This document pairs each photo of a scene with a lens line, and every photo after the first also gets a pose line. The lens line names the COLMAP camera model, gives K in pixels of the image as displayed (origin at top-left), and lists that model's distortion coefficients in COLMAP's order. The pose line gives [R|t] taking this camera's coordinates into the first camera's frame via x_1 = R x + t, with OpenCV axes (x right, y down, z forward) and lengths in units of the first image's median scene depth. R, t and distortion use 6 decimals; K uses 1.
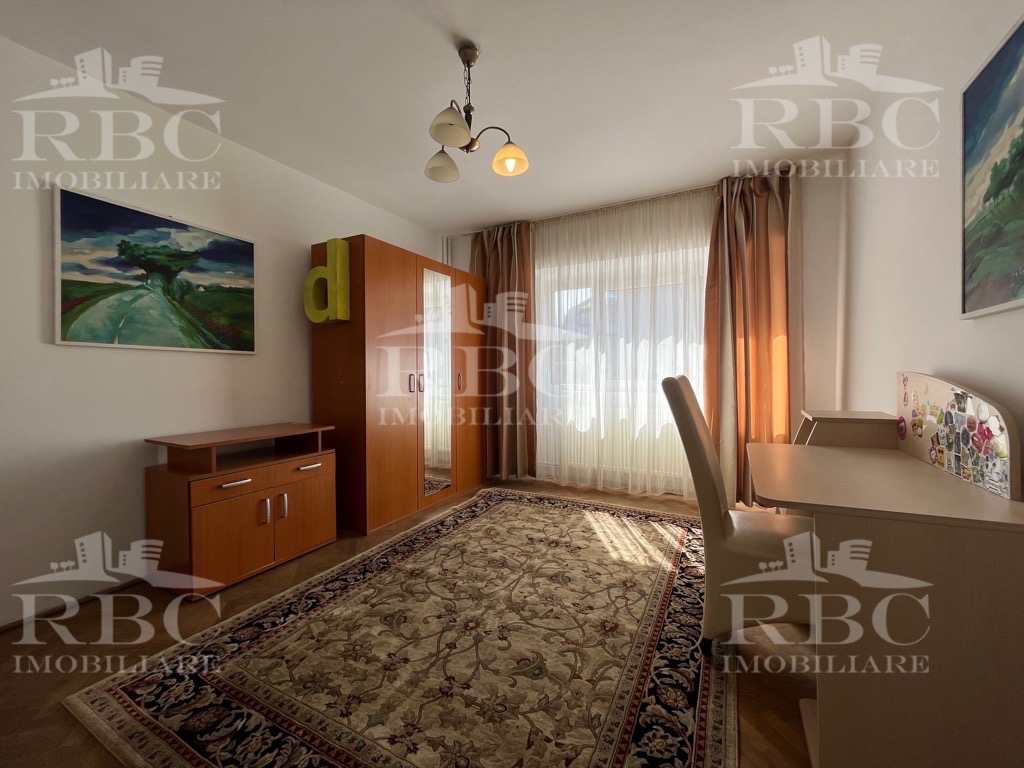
lens RADIAL K [[413.0, 0, 514.3], [0, 413.0, 378.6], [0, 0, 1]] dist [-0.001248, -0.000190]
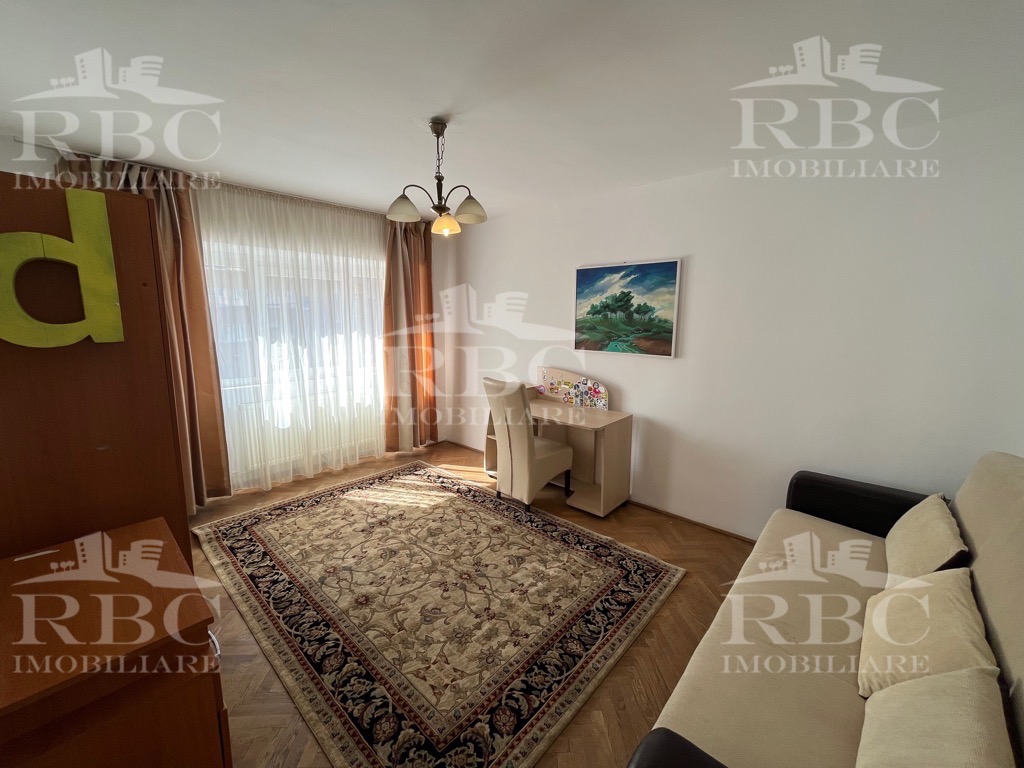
lens RADIAL K [[413.0, 0, 514.3], [0, 413.0, 378.6], [0, 0, 1]] dist [-0.001248, -0.000190]
pose [[0.249138, -0.139731, 0.958335, -0.863572], [-0.000099, 0.989533, 0.144306, -0.178943], [-0.968468, -0.036047, 0.246516, 0.339460]]
